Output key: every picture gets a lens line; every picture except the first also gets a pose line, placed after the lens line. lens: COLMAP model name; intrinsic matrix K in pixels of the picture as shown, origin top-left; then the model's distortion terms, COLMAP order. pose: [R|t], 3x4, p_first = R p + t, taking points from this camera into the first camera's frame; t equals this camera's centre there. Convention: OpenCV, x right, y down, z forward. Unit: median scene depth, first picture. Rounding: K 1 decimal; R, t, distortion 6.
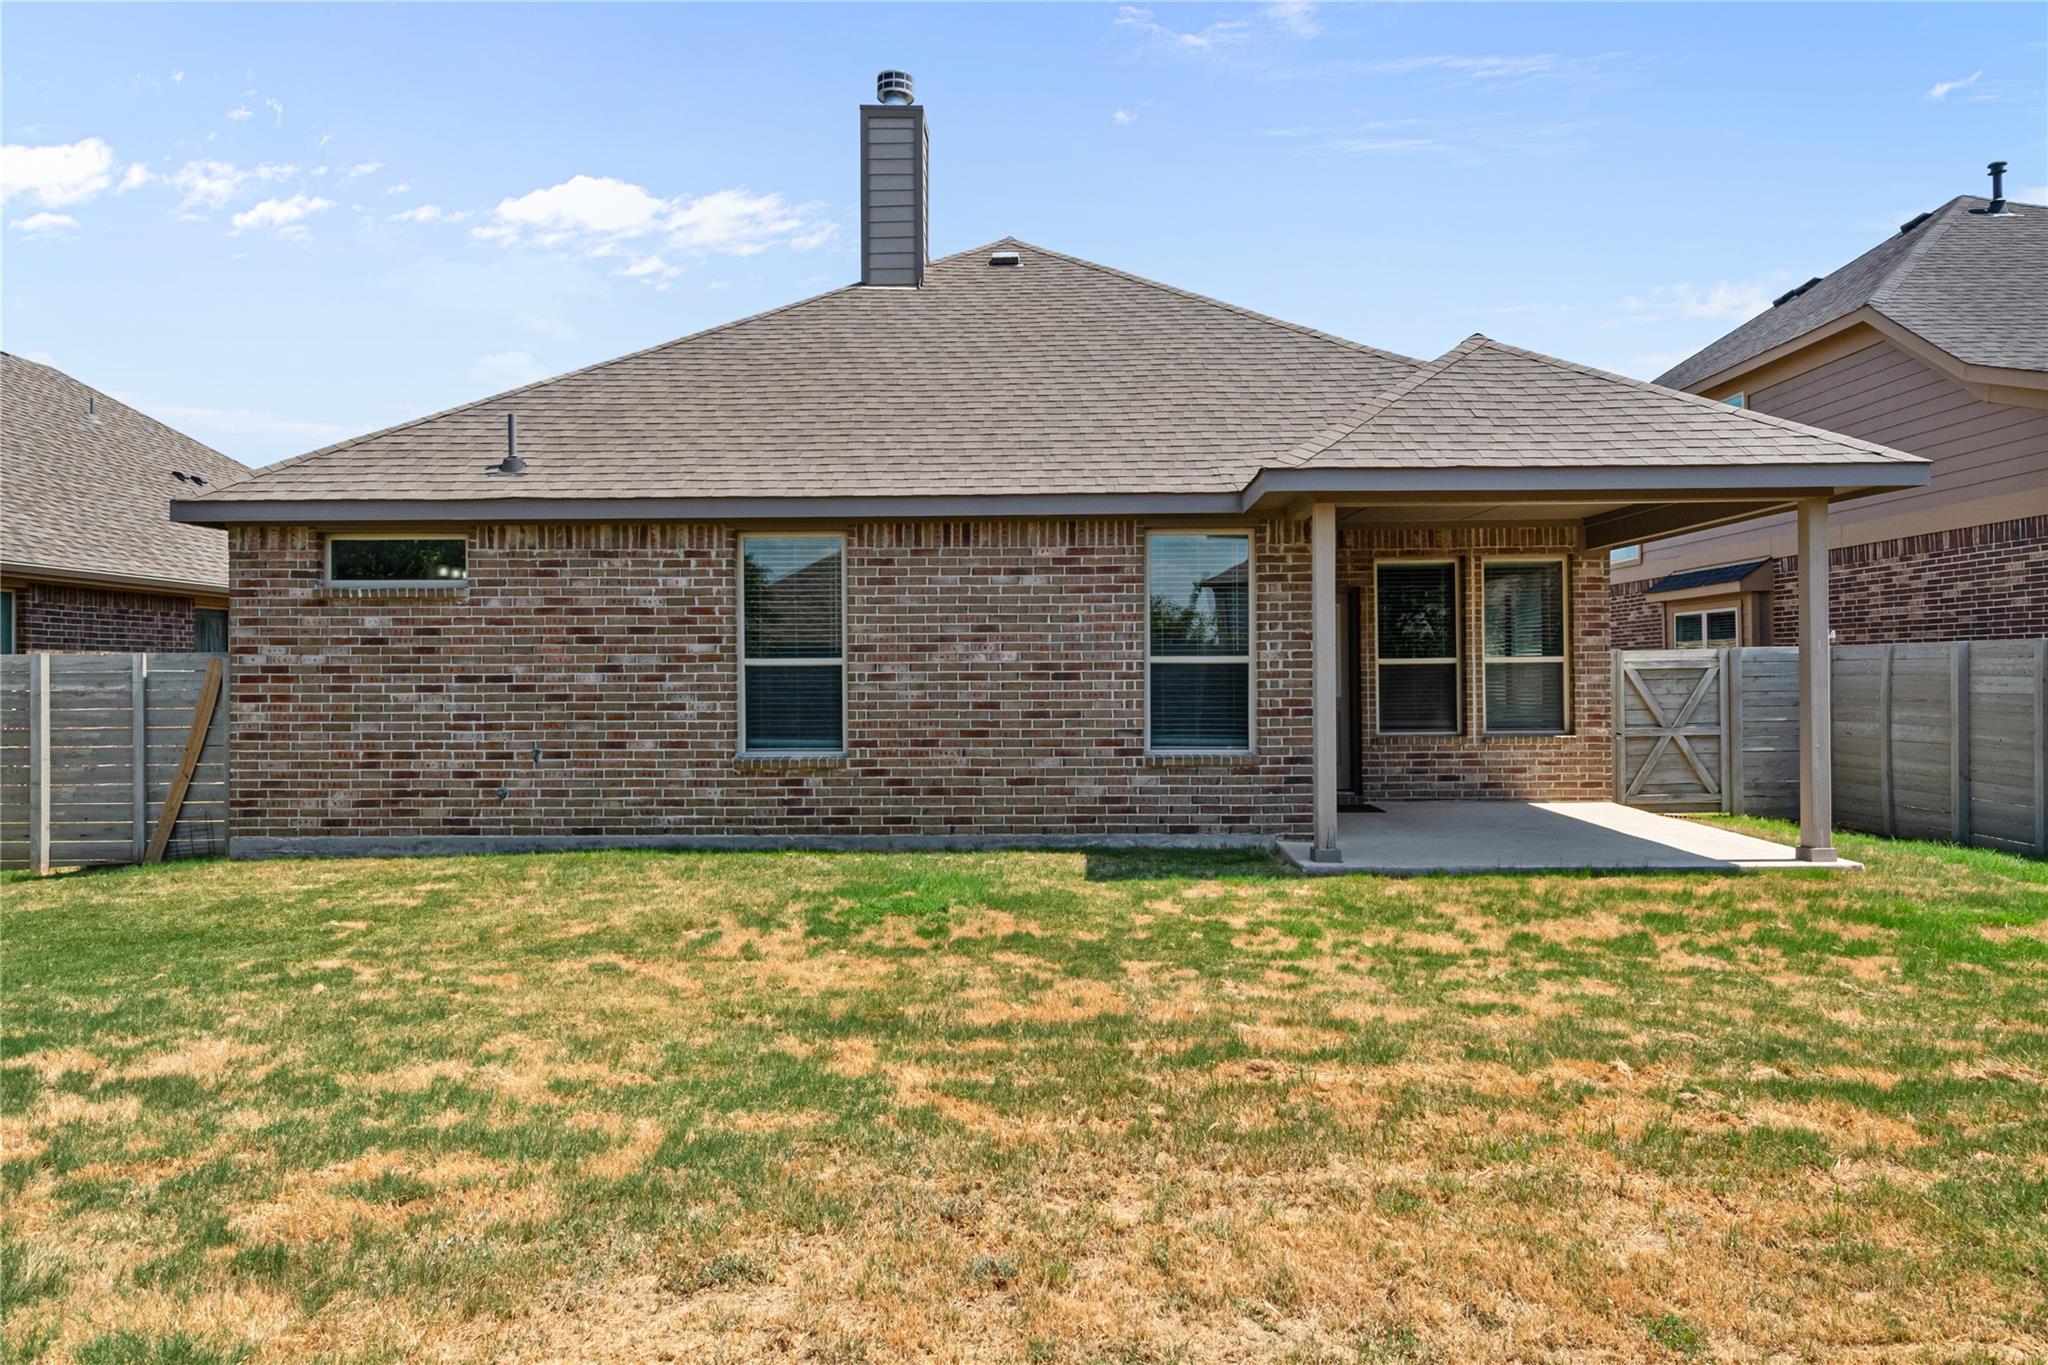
lens RADIAL K [[1243.8, 0, 1016.6], [0, 1243.8, 677.2], [0, 0, 1]] dist [0.013636, -0.010797]
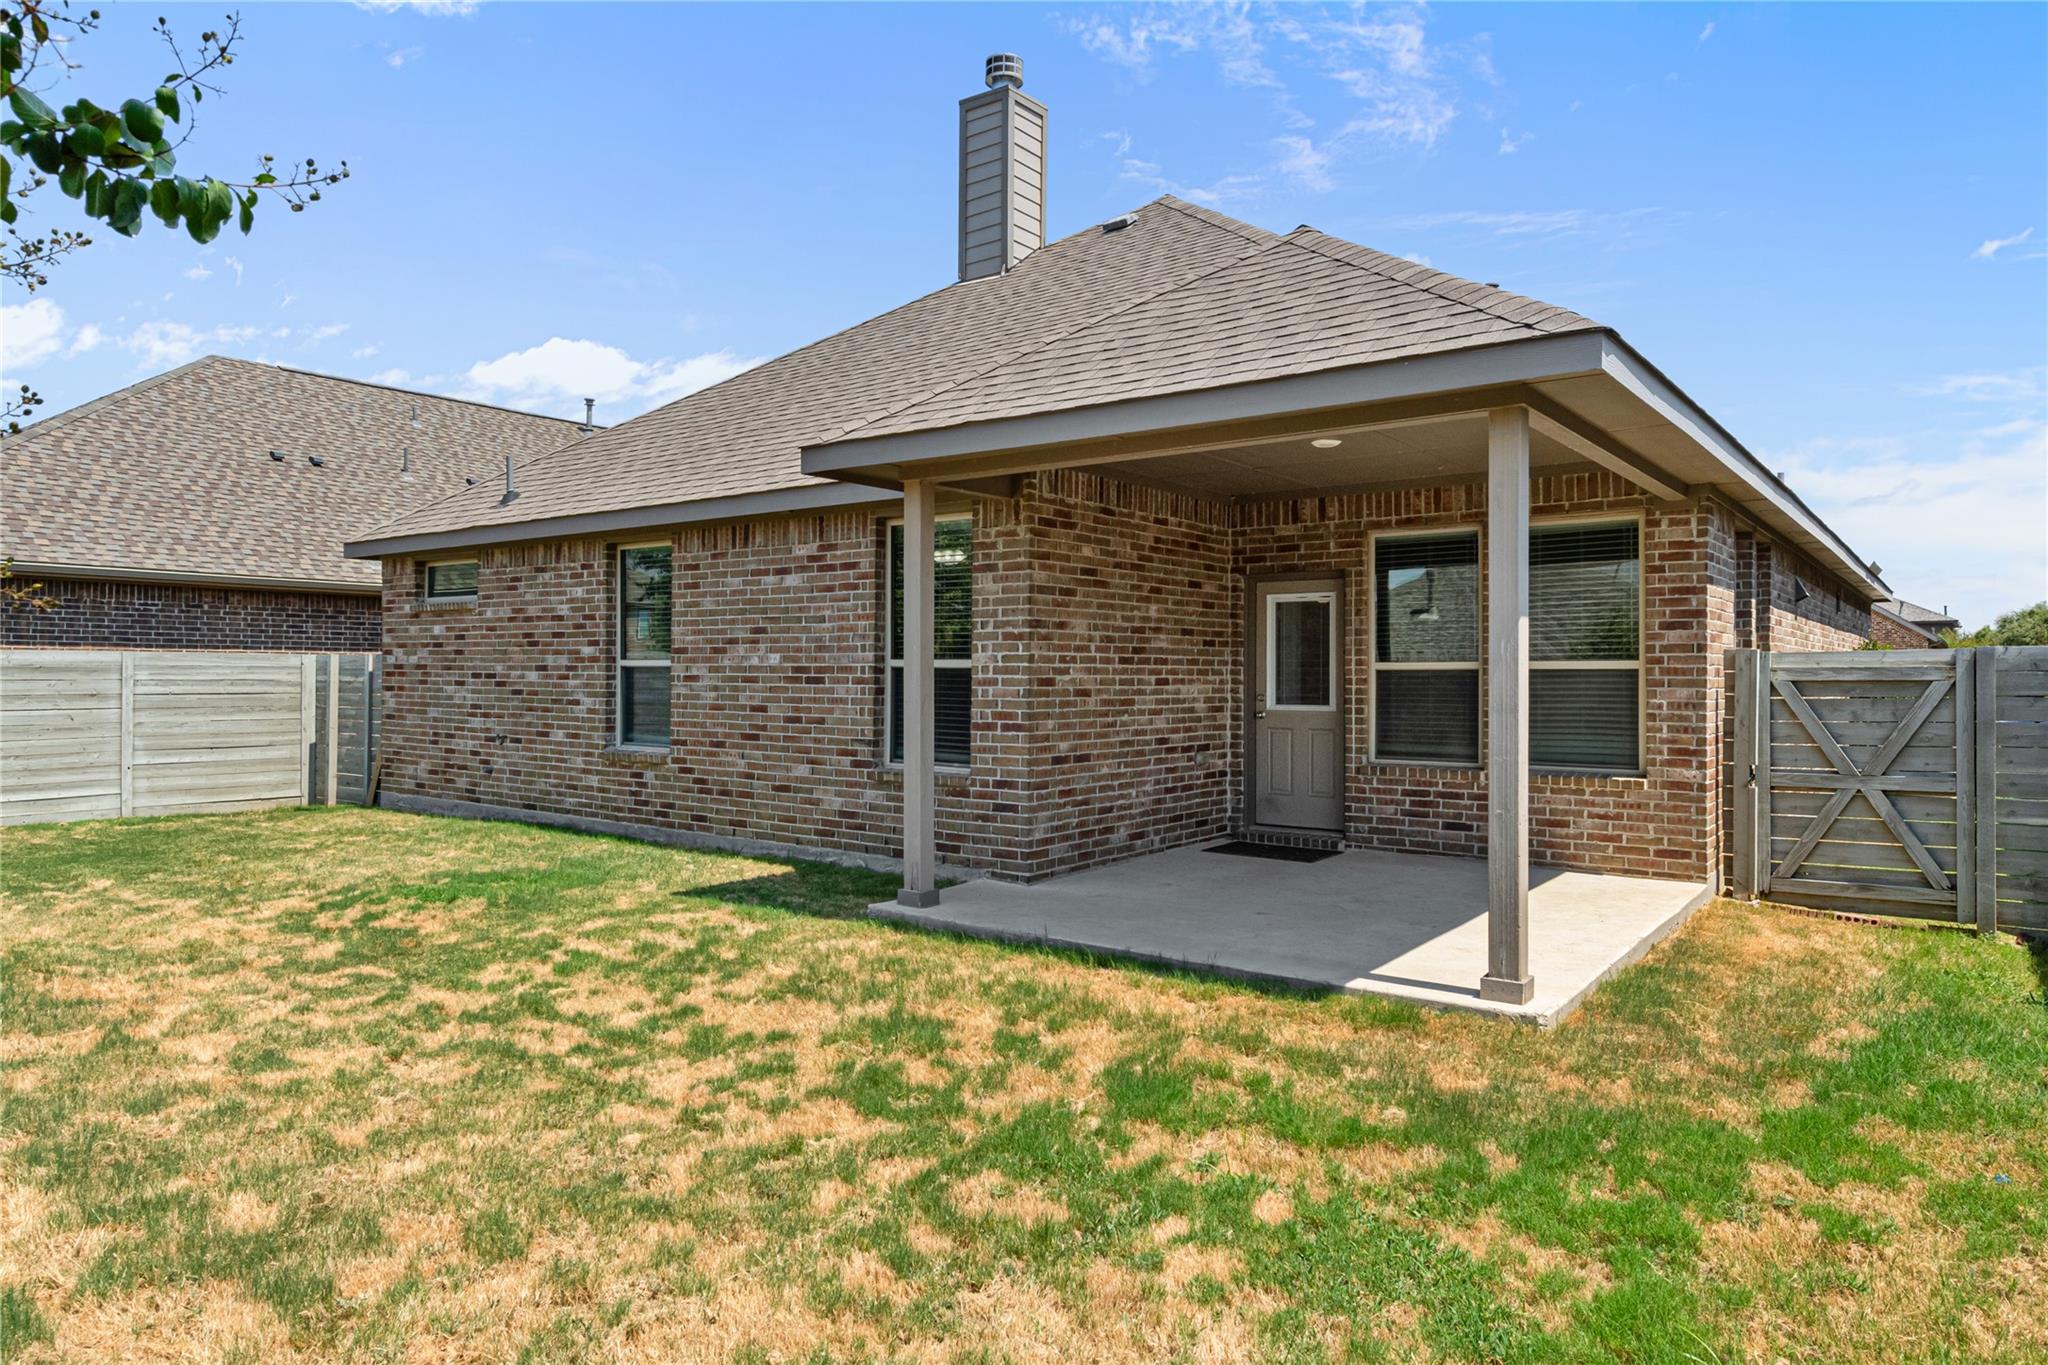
lens RADIAL K [[1243.8, 0, 1017.6], [0, 1243.8, 678.1], [0, 0, 1]] dist [0.013636, -0.010797]
pose [[0.807719, 0.013235, -0.589420, 0.717019], [-0.010485, 0.999912, 0.008085, -0.011536], [0.589475, -0.000351, 0.807786, 0.323563]]
